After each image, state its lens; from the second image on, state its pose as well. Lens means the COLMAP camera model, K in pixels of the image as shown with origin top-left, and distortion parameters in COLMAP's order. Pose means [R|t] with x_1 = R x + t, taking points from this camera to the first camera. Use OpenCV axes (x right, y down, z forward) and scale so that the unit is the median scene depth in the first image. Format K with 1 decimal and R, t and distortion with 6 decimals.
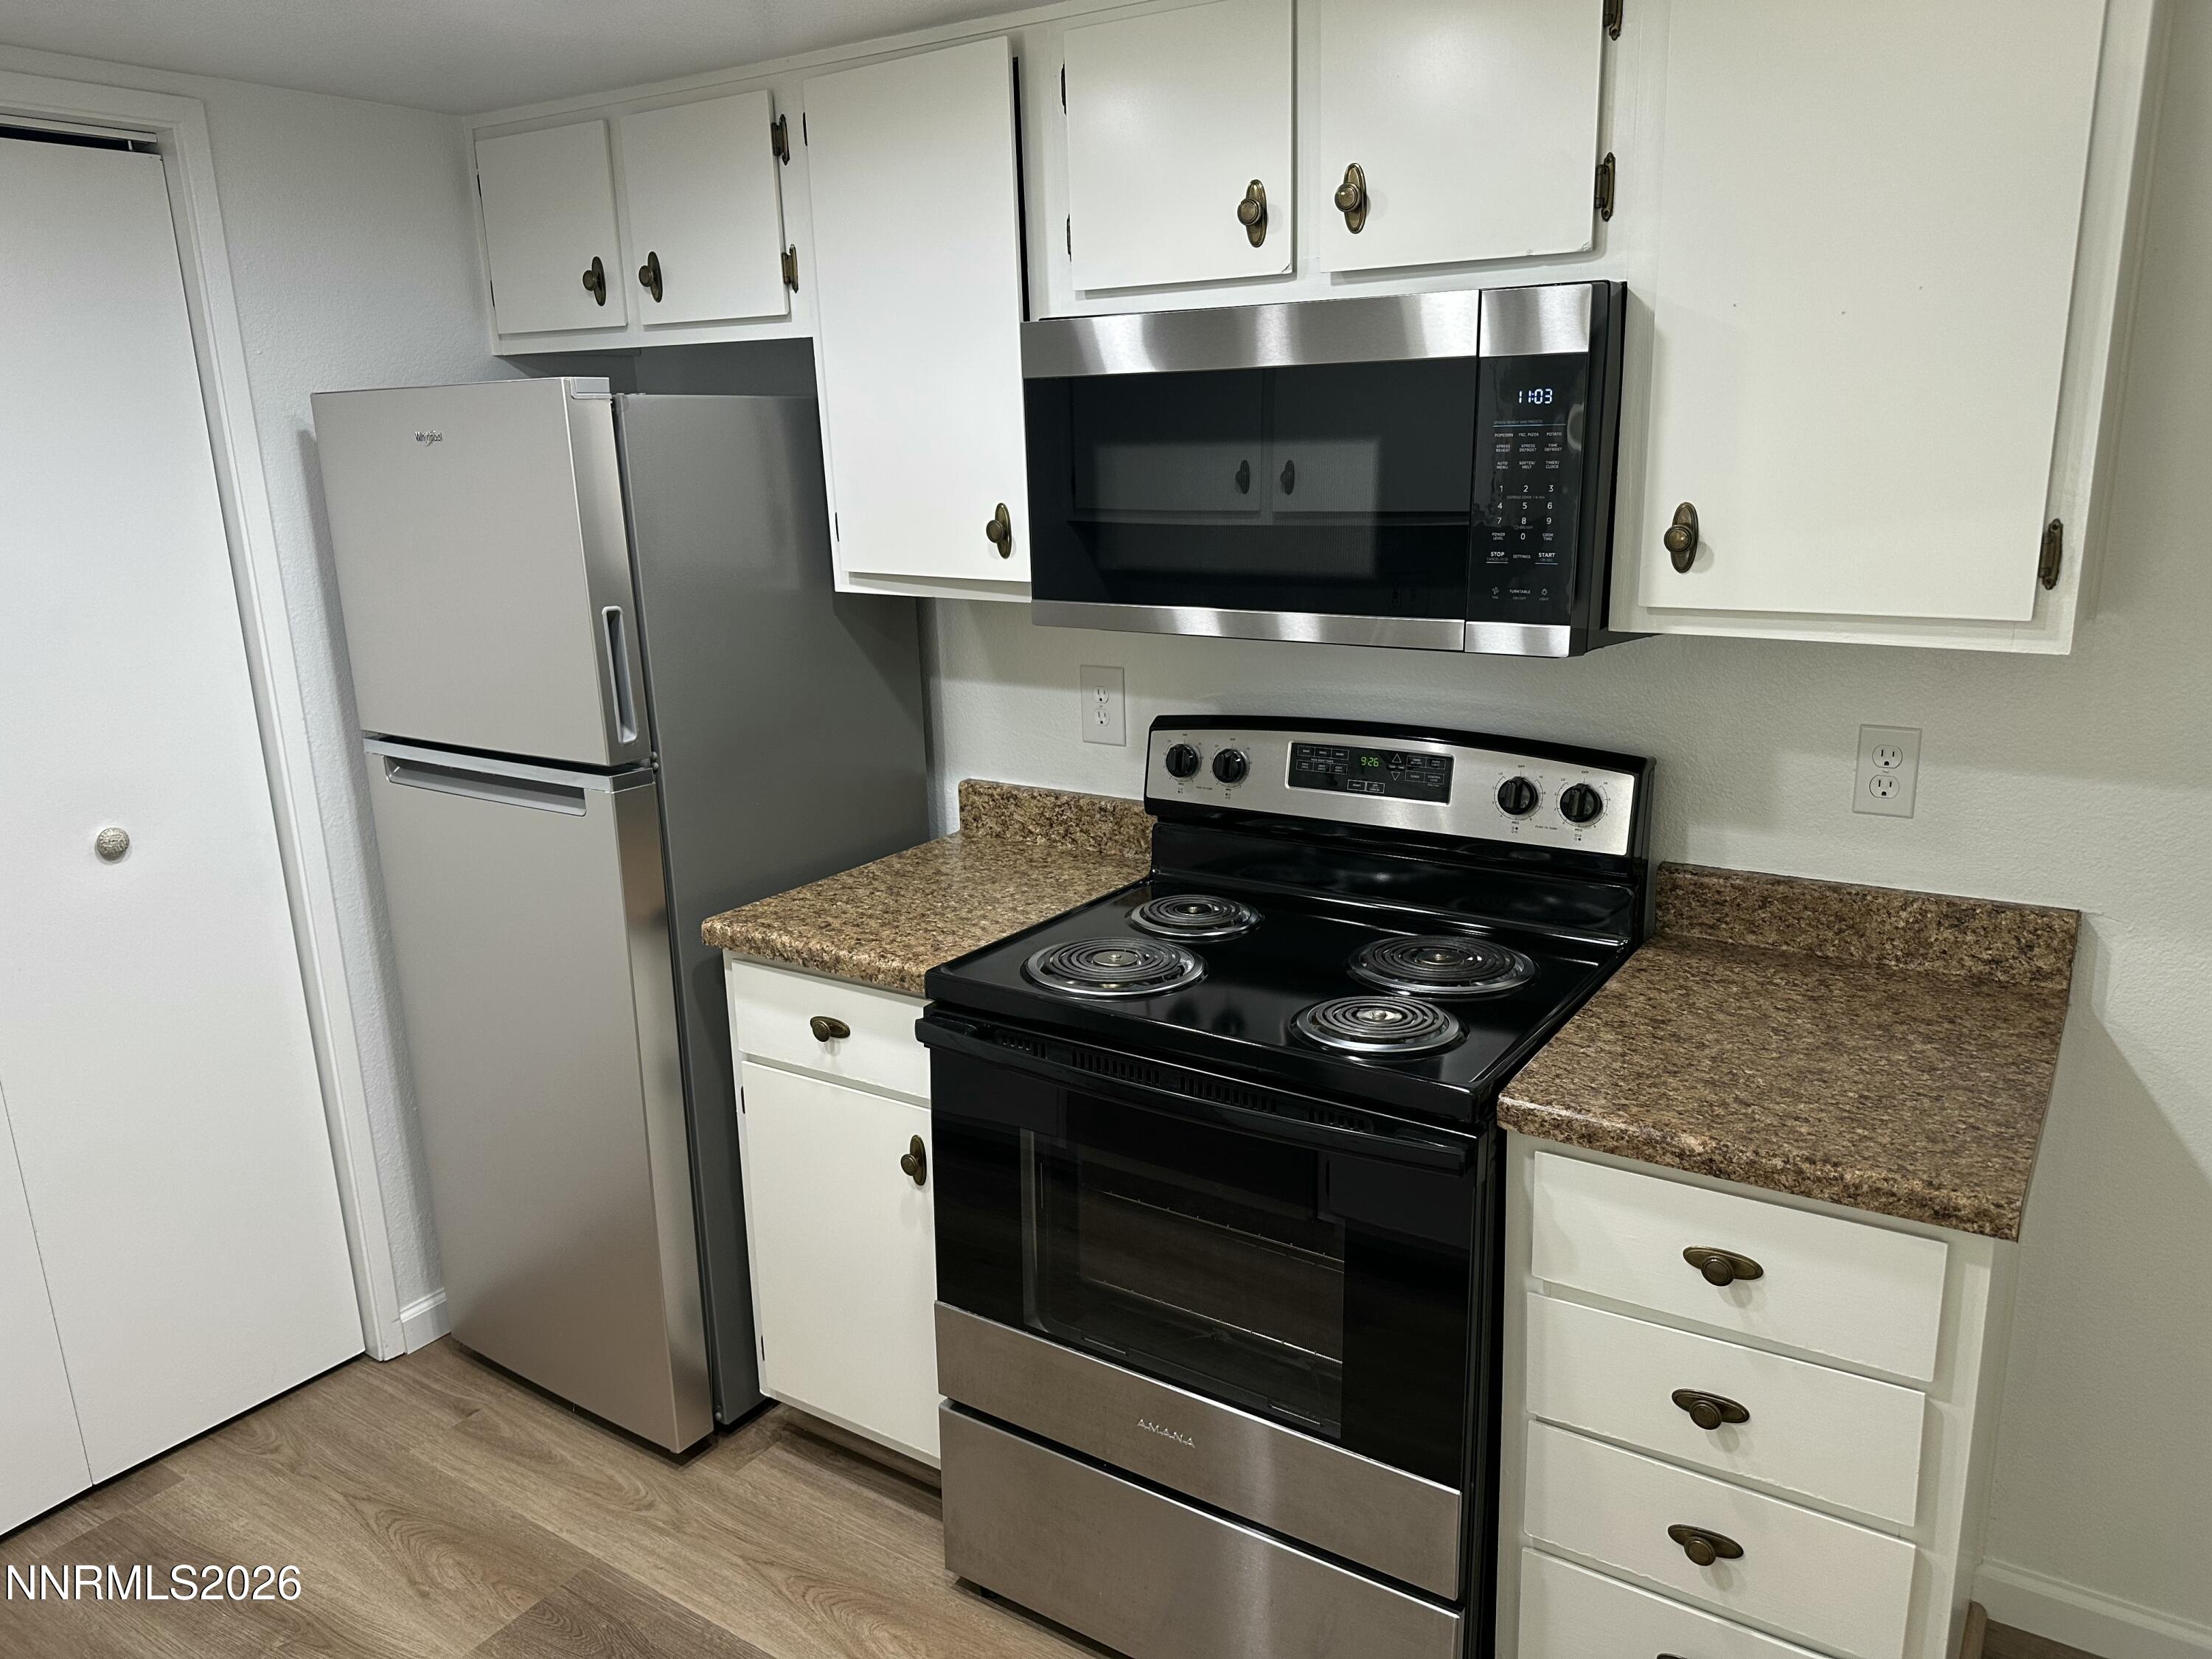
lens RADIAL K [[1570.2, 0, 1106.0], [0, 1570.2, 829.5], [0, 0, 1]] dist [0.080787, -0.109495]
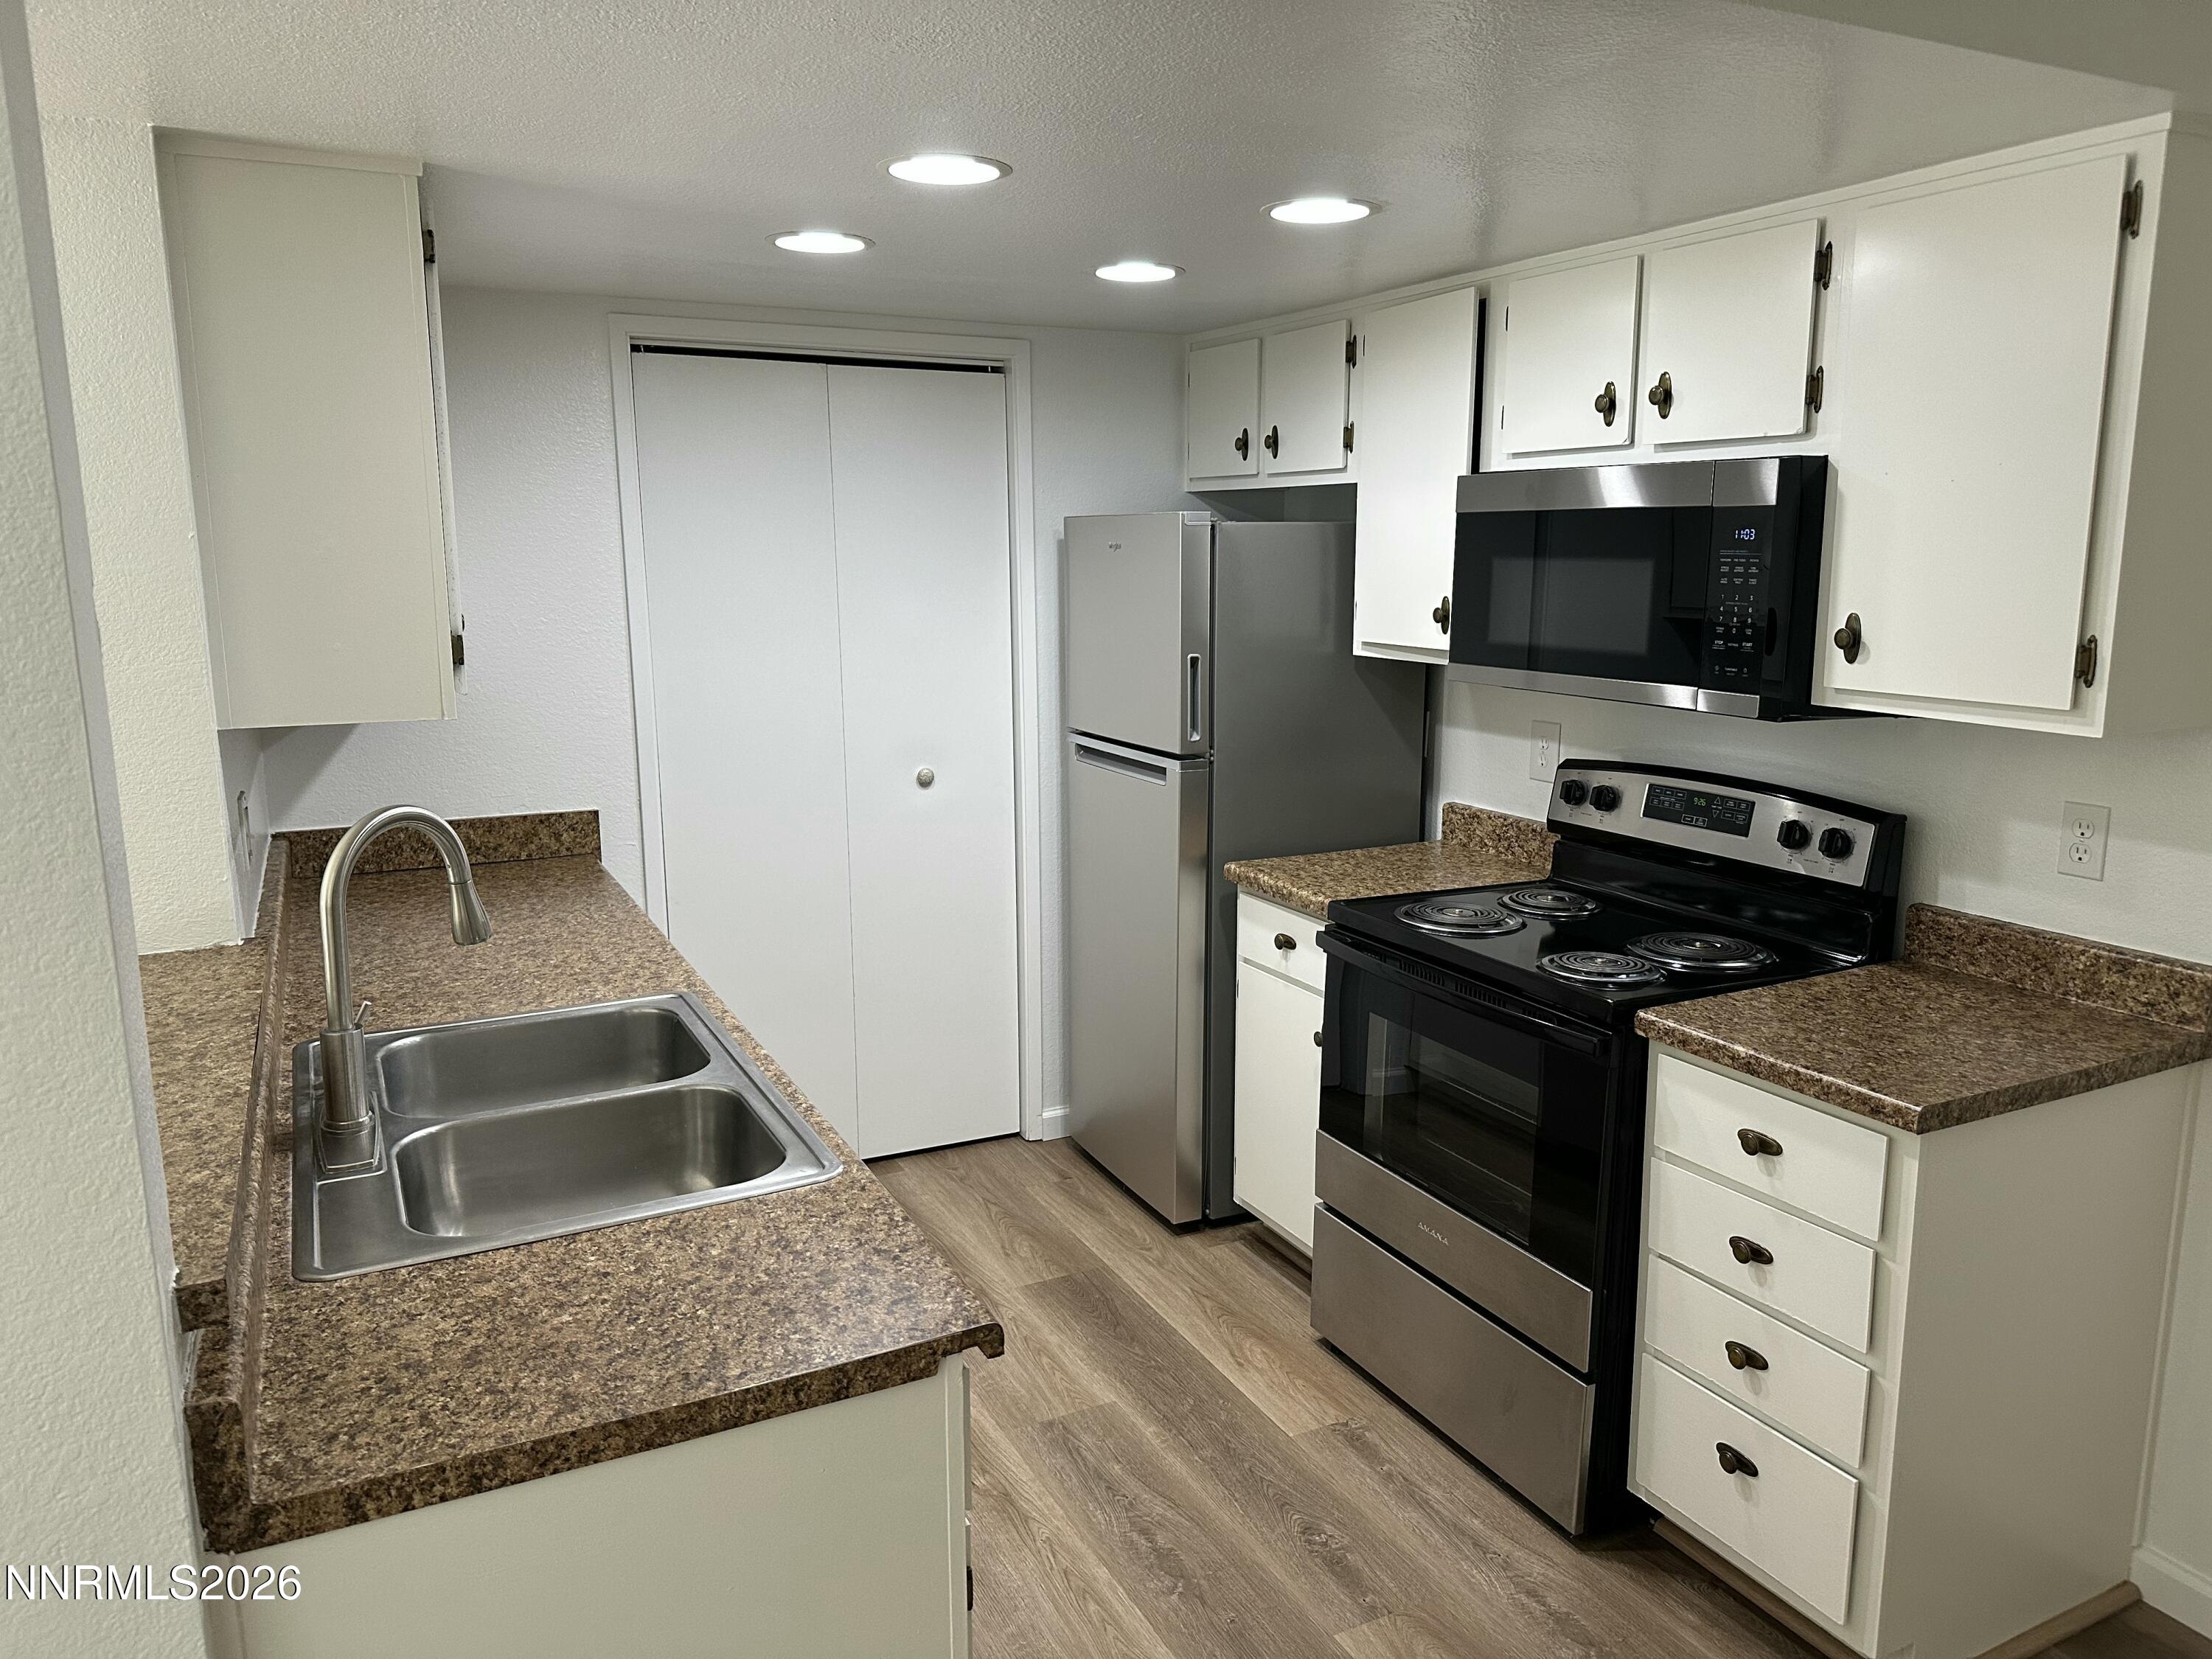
lens RADIAL K [[1570.2, 0, 1106.0], [0, 1570.2, 829.5], [0, 0, 1]] dist [0.080787, -0.109495]
pose [[0.865901, 0.113455, -0.487179, 0.393177], [-0.144426, 0.989165, -0.026342, 0.086330], [0.478912, 0.093171, 0.872905, -0.389266]]
